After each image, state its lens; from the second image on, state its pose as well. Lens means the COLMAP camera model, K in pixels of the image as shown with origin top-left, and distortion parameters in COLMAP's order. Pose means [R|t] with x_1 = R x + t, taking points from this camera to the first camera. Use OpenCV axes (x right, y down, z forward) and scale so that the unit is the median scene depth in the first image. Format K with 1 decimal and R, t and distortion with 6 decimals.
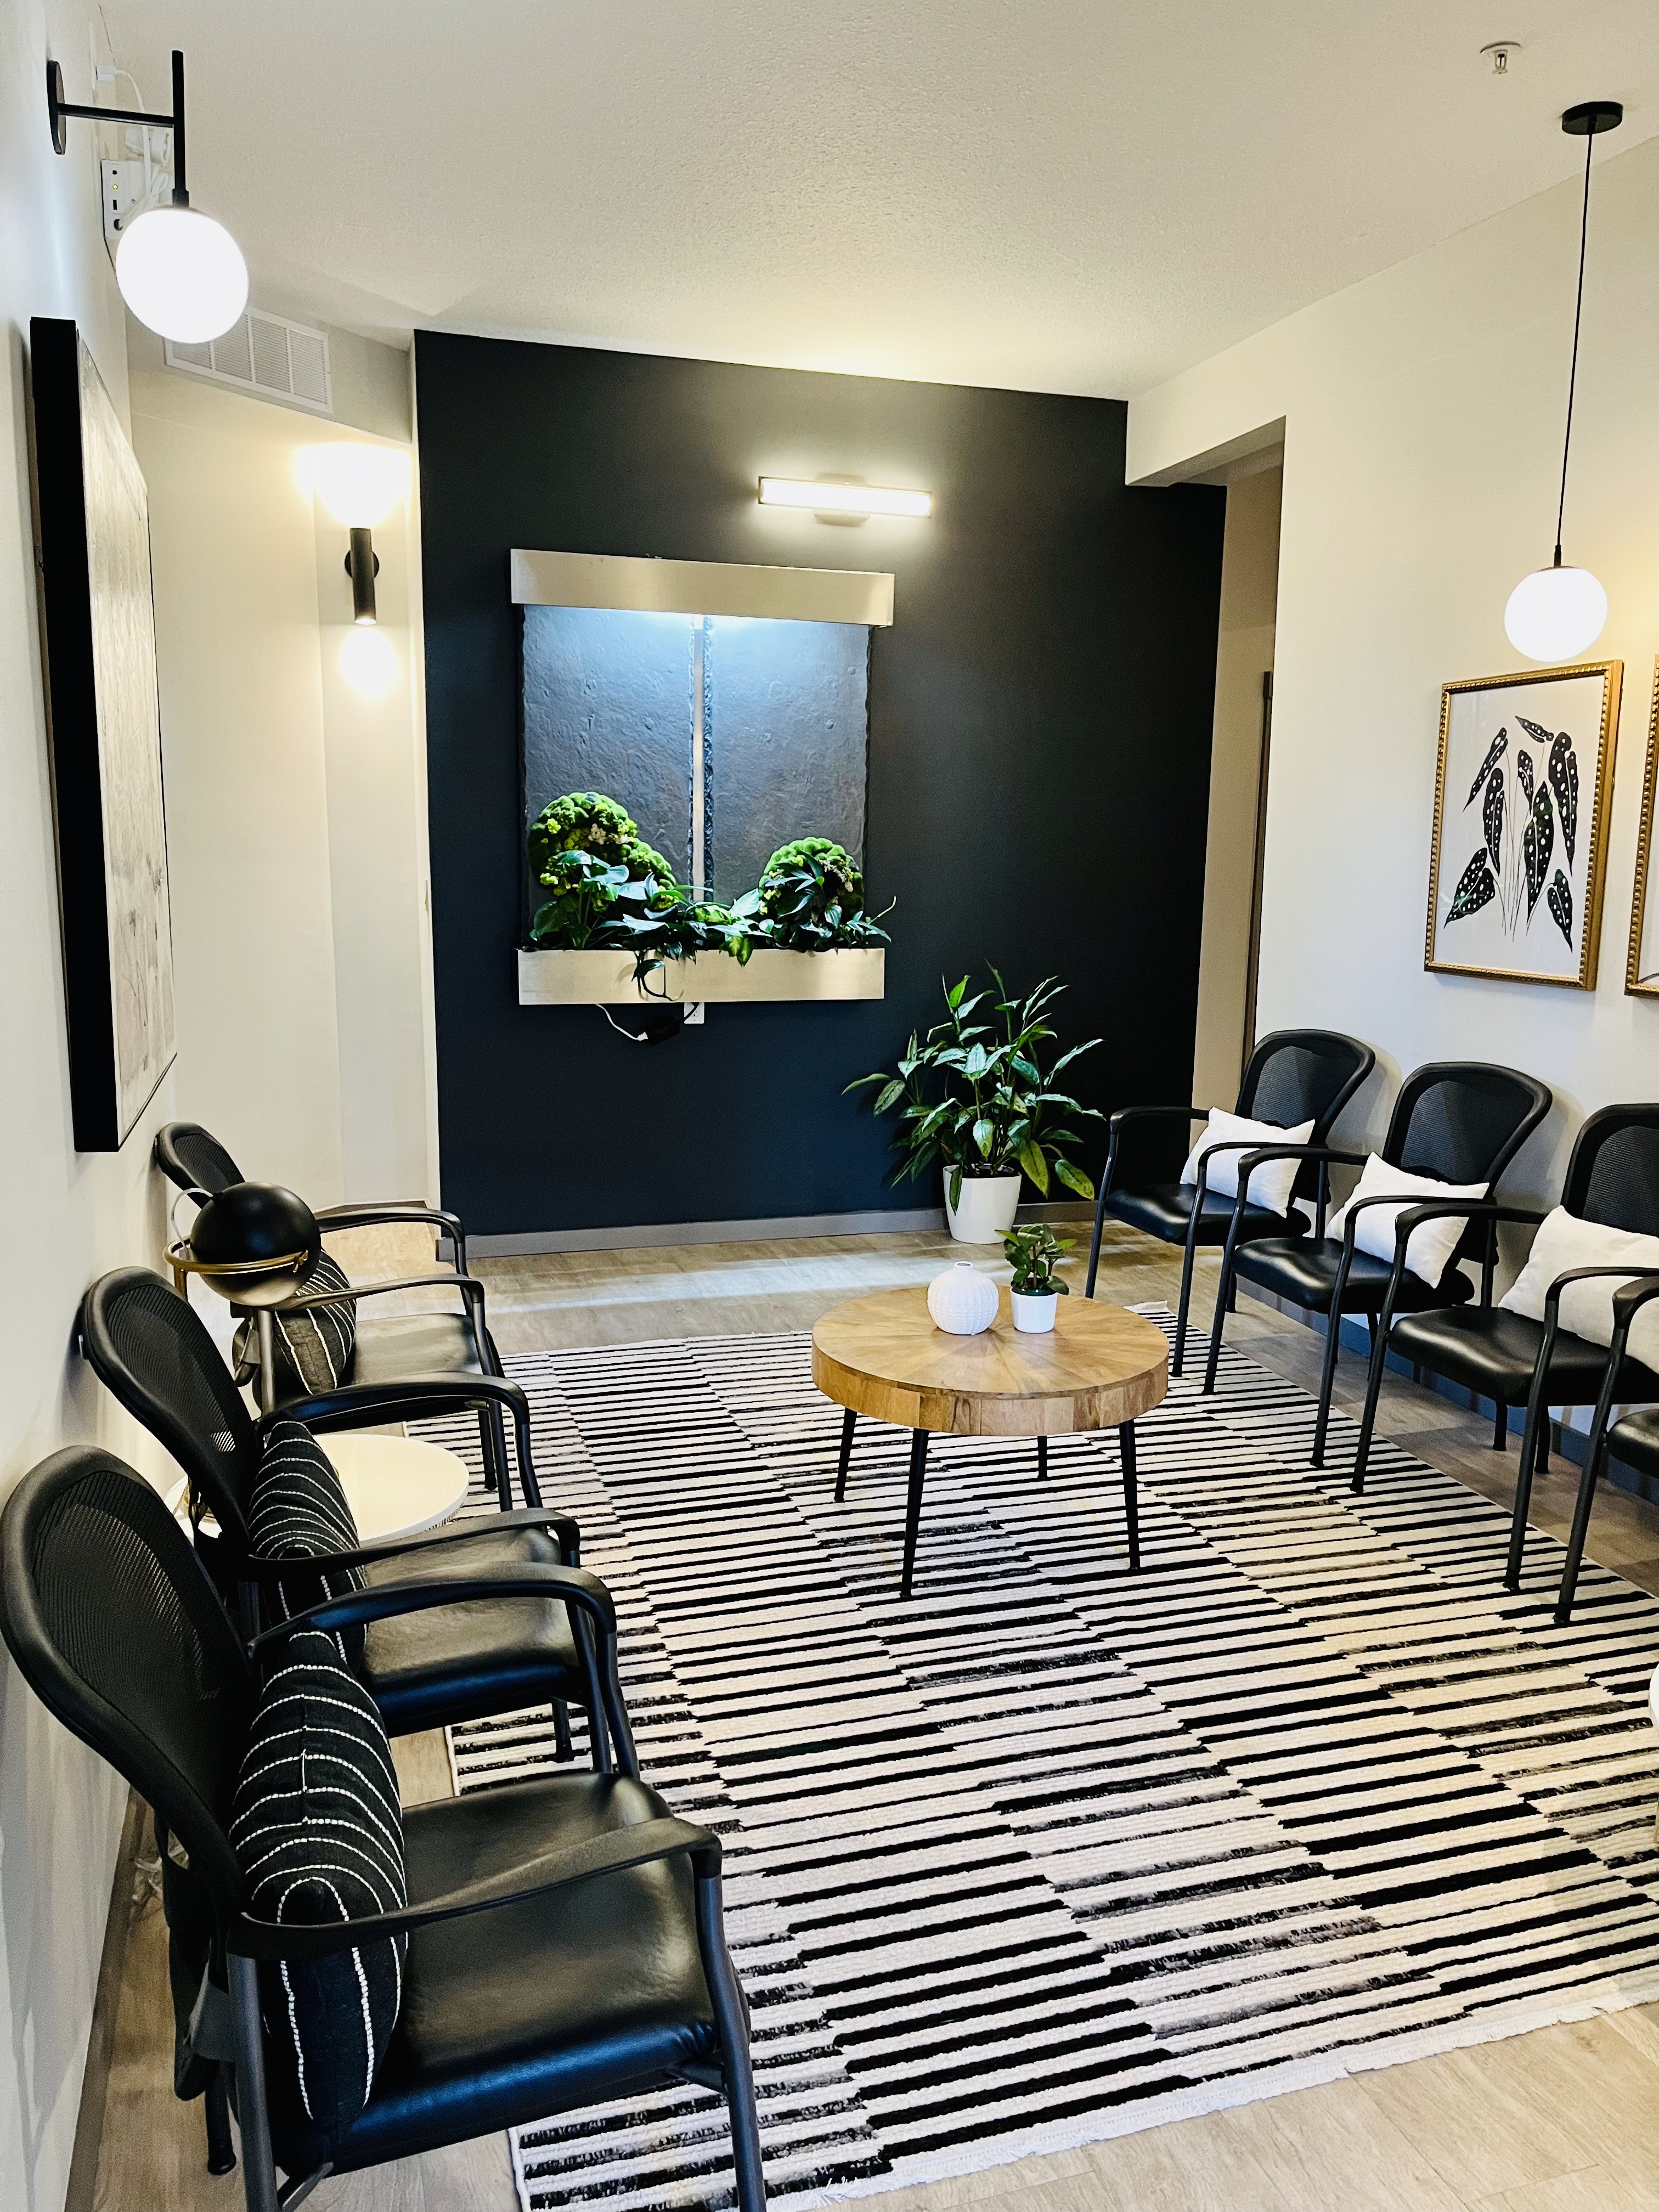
lens RADIAL K [[1658.4, 0, 832.7], [0, 1658.4, 1110.2], [0, 0, 1]] dist [0.043800, 0.001044]
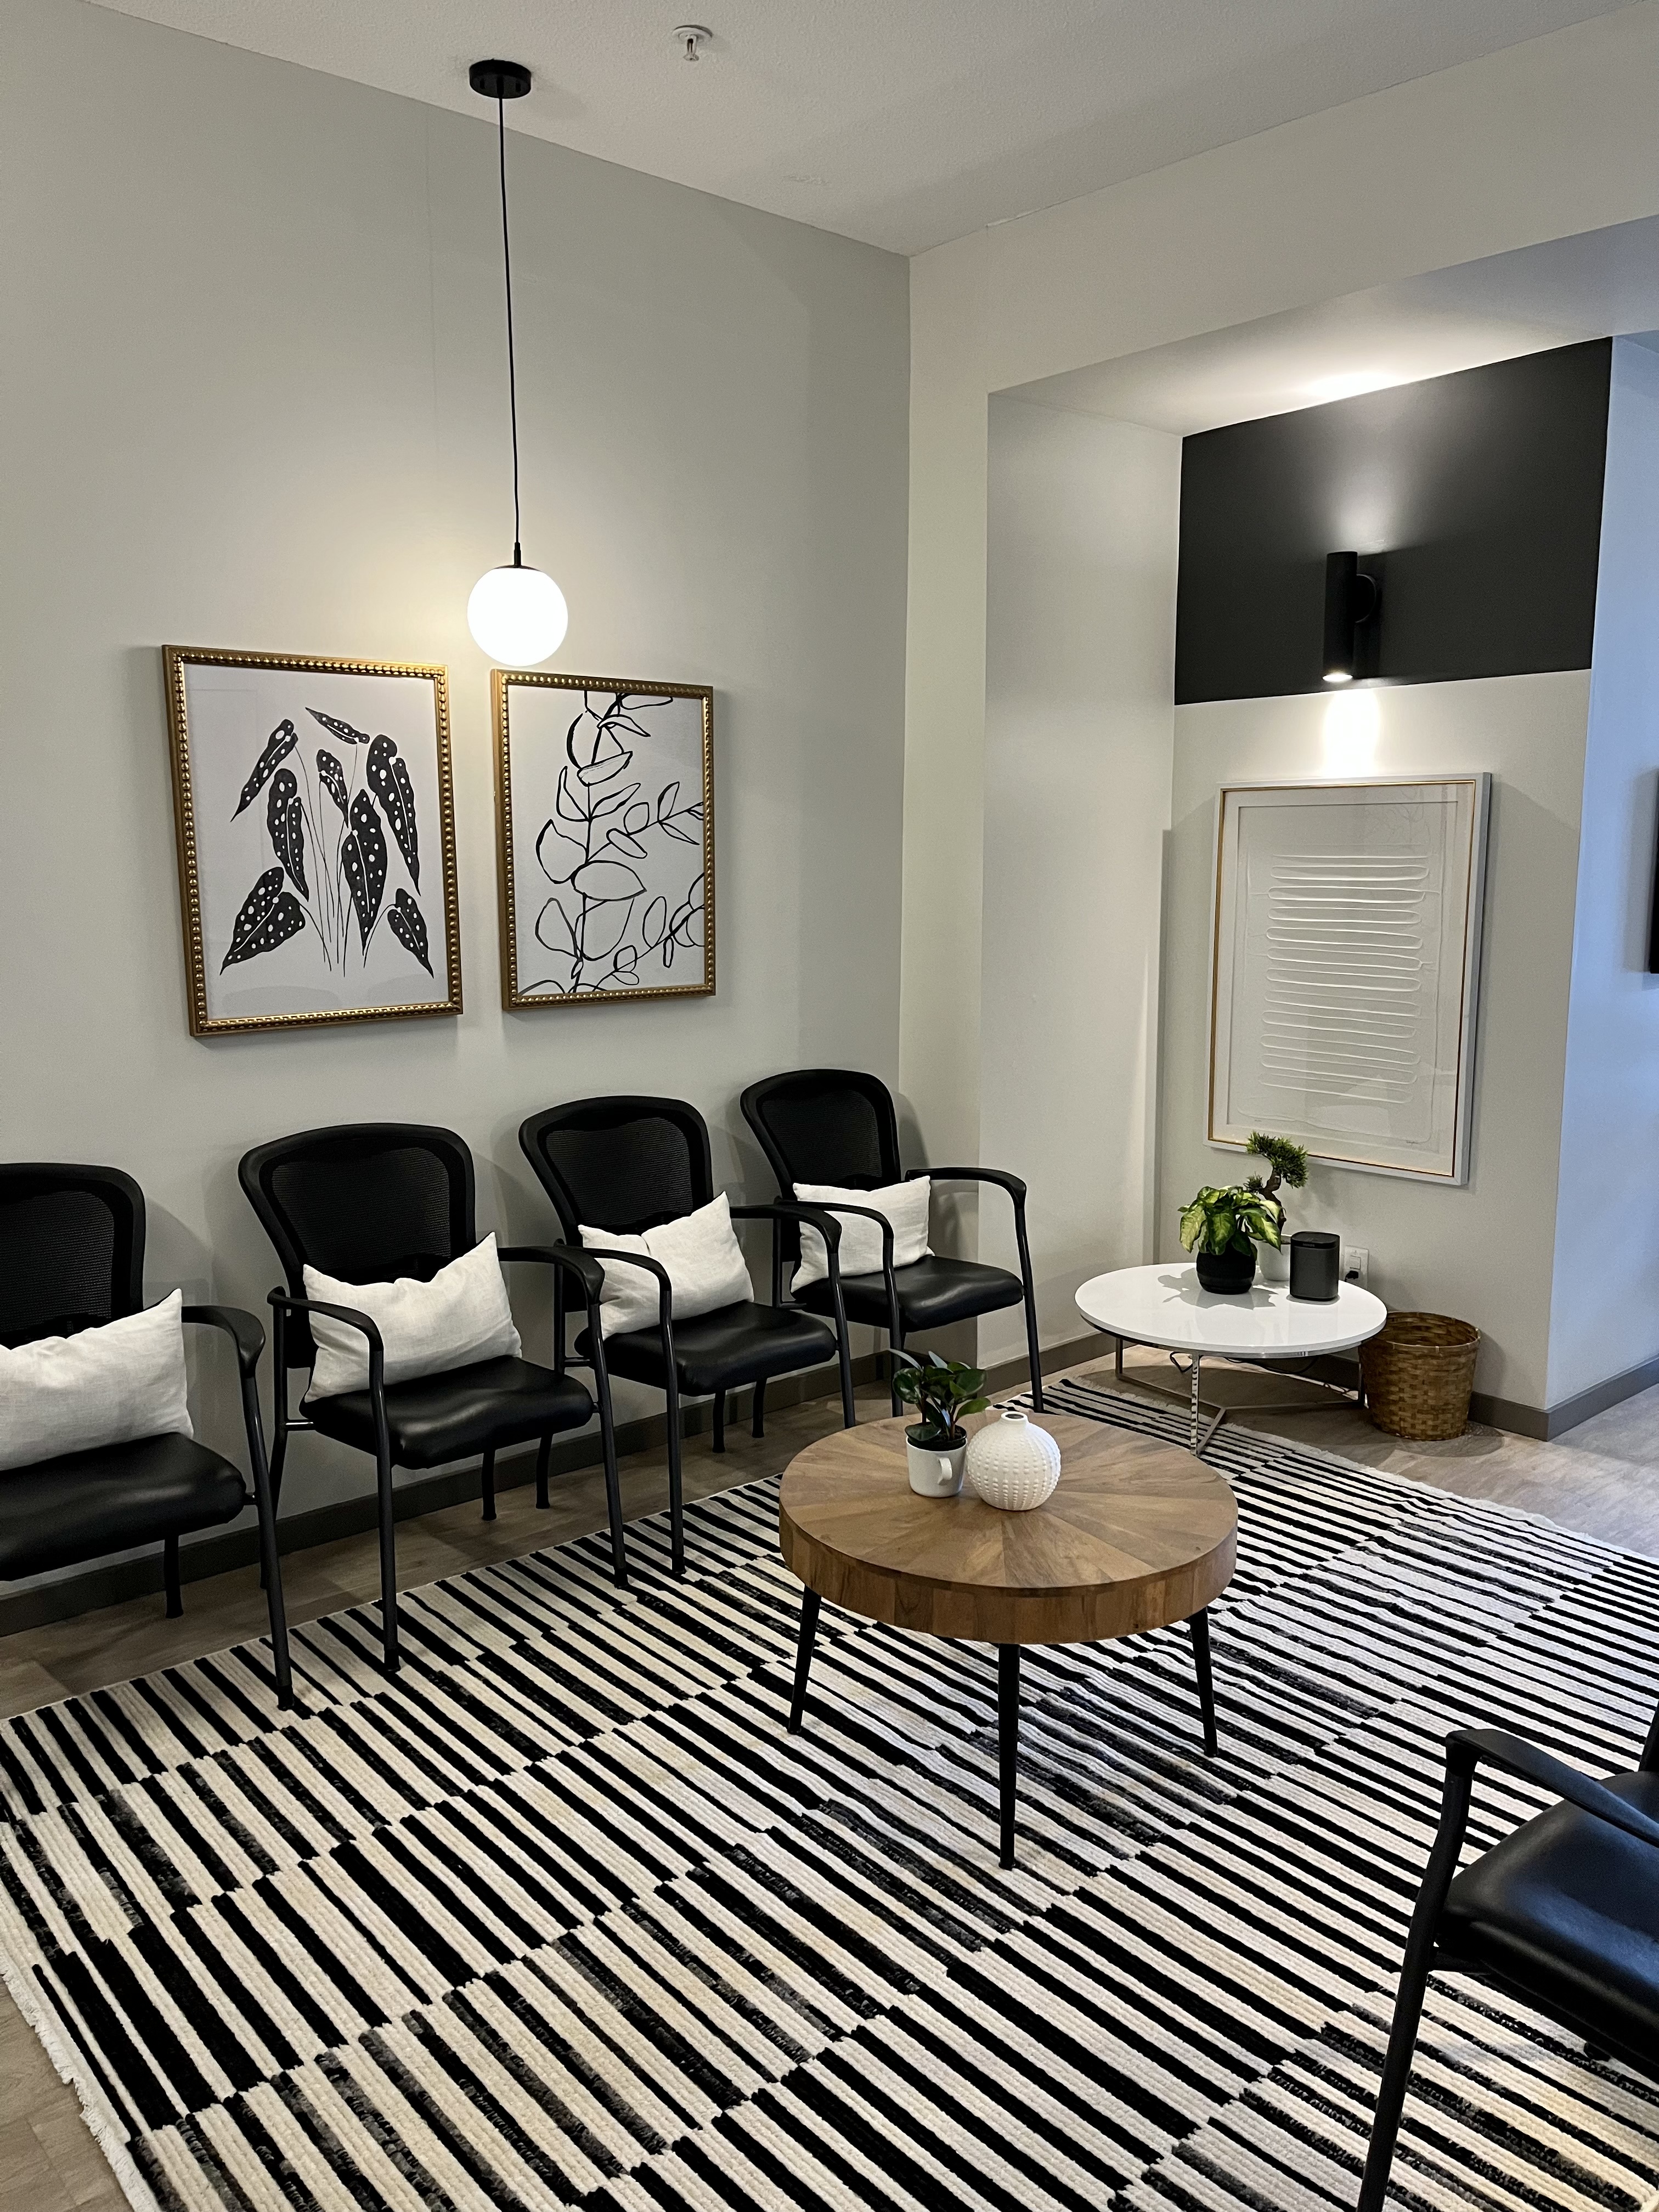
lens RADIAL K [[1658.4, 0, 832.2], [0, 1658.4, 1100.5], [0, 0, 1]] dist [0.043800, 0.001044]
pose [[-0.406491, -0.157405, 0.899994, -0.477719], [0.147680, 0.960775, 0.234737, -0.208182], [-0.901640, 0.228330, -0.367301, 1.134519]]
